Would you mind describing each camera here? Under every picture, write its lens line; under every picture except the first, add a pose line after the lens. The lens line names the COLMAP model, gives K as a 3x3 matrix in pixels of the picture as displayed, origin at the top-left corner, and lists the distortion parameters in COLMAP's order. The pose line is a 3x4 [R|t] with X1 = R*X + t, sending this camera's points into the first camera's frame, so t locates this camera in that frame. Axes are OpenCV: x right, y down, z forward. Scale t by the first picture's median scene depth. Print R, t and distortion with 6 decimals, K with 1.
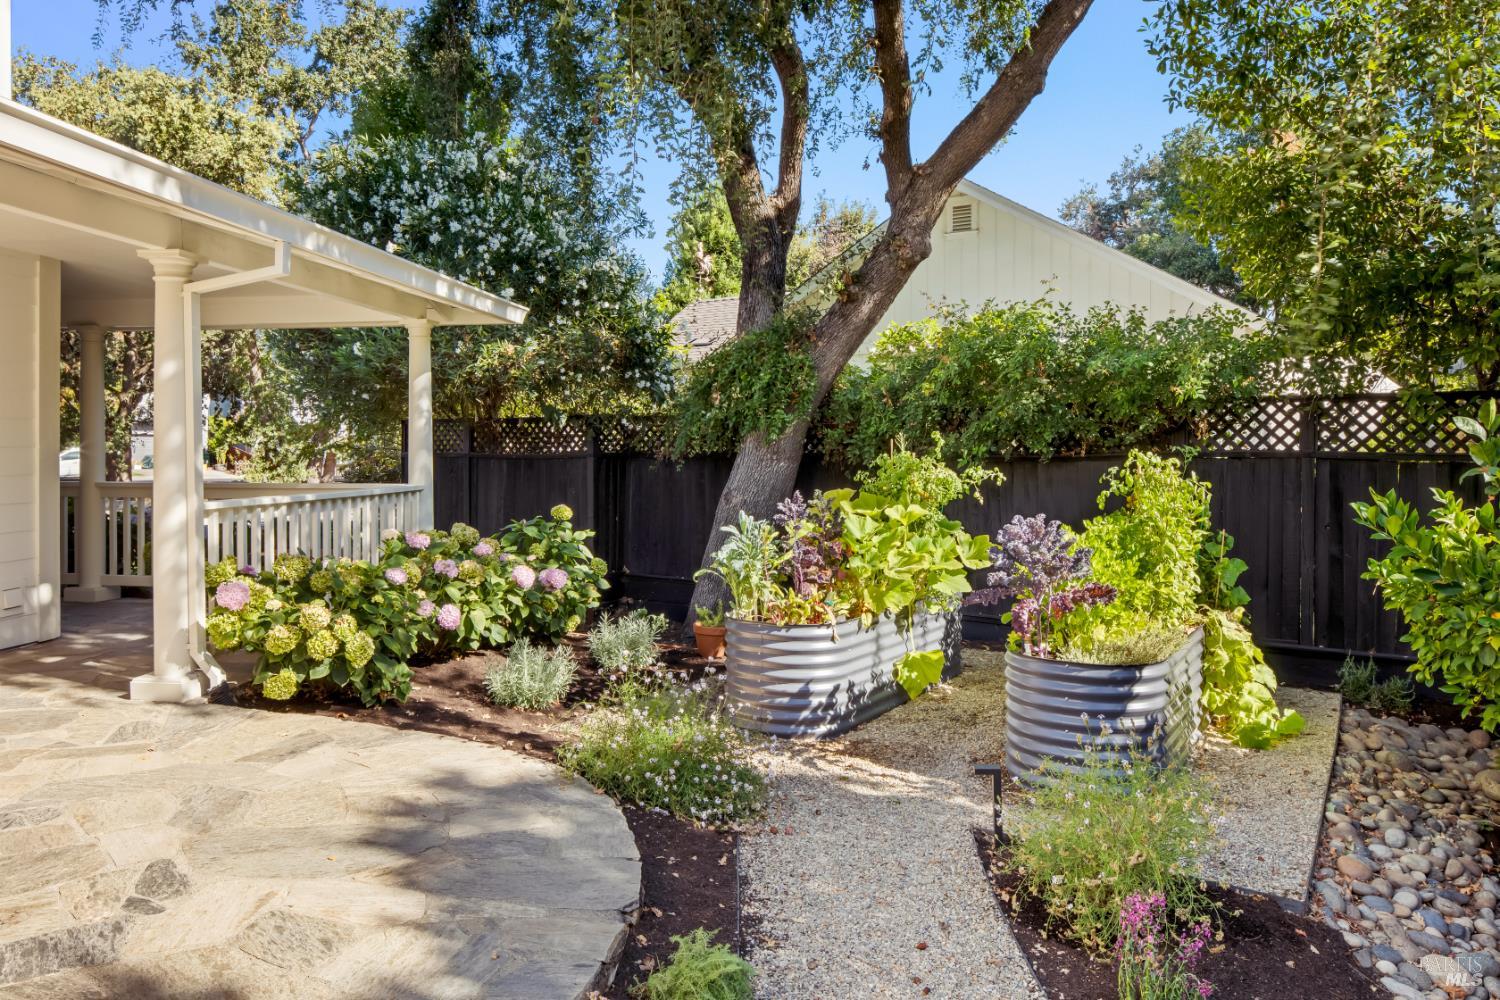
lens RADIAL K [[1047.0, 0, 751.9], [0, 1047.0, 496.0], [0, 0, 1]] dist [-0.005072, 0.003753]
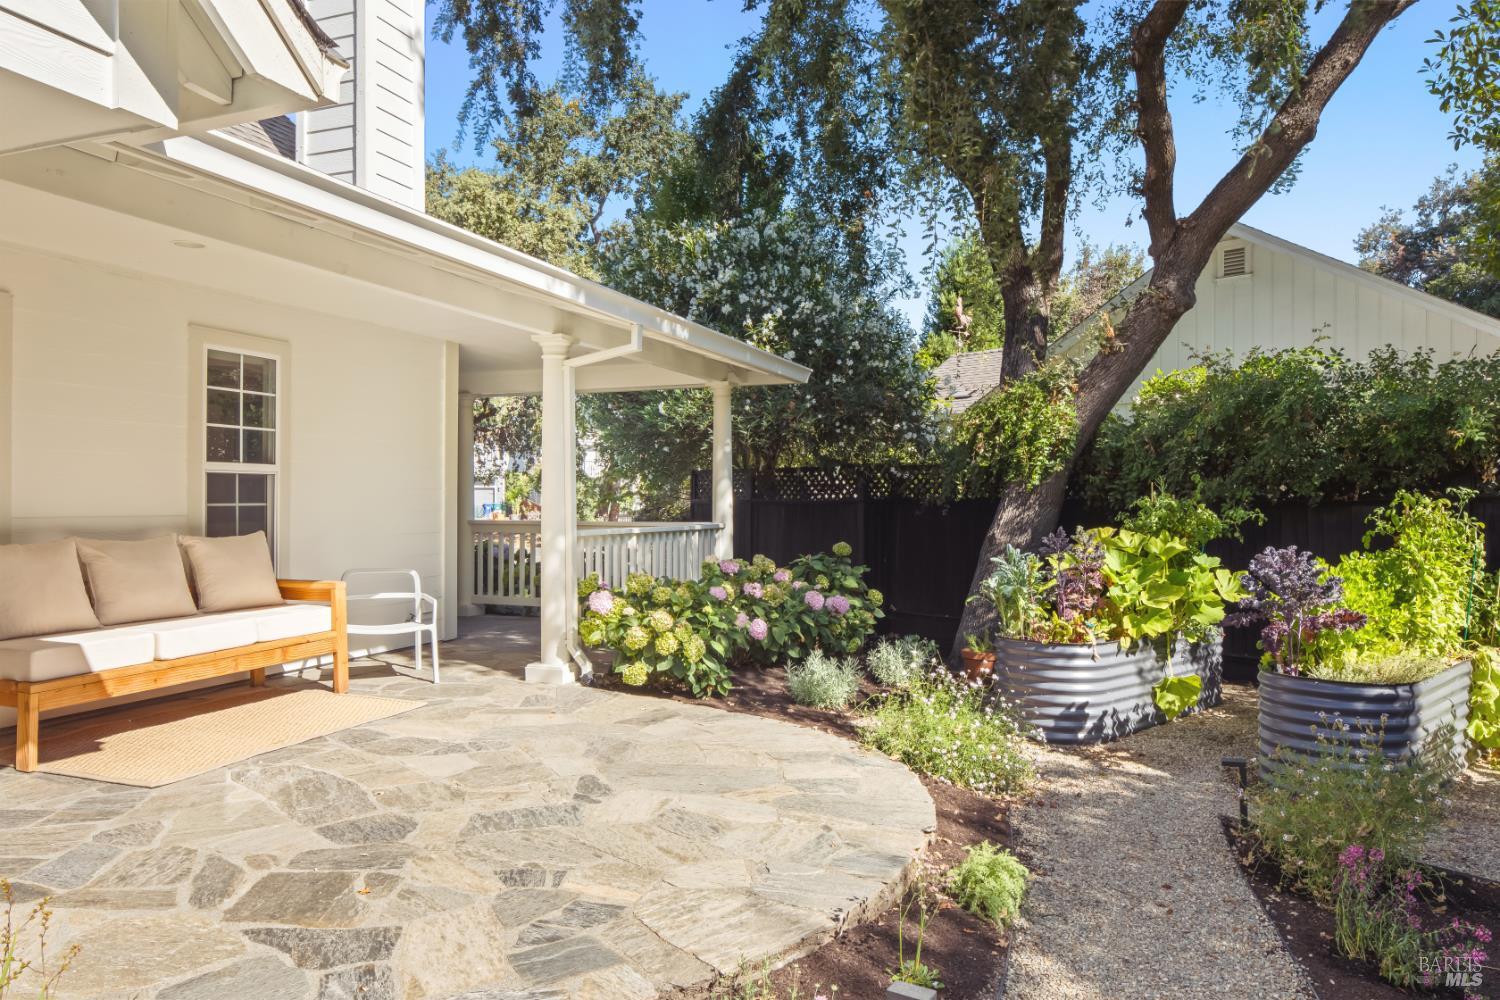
lens RADIAL K [[1046.9, 0, 750.0], [0, 1046.9, 519.7], [0, 0, 1]] dist [-0.014009, 0.002417]
pose [[0.970810, 0.004696, -0.239805, -0.007109], [-0.011556, 0.999563, -0.027208, 0.014123], [0.239573, 0.029185, 0.970440, -0.104806]]
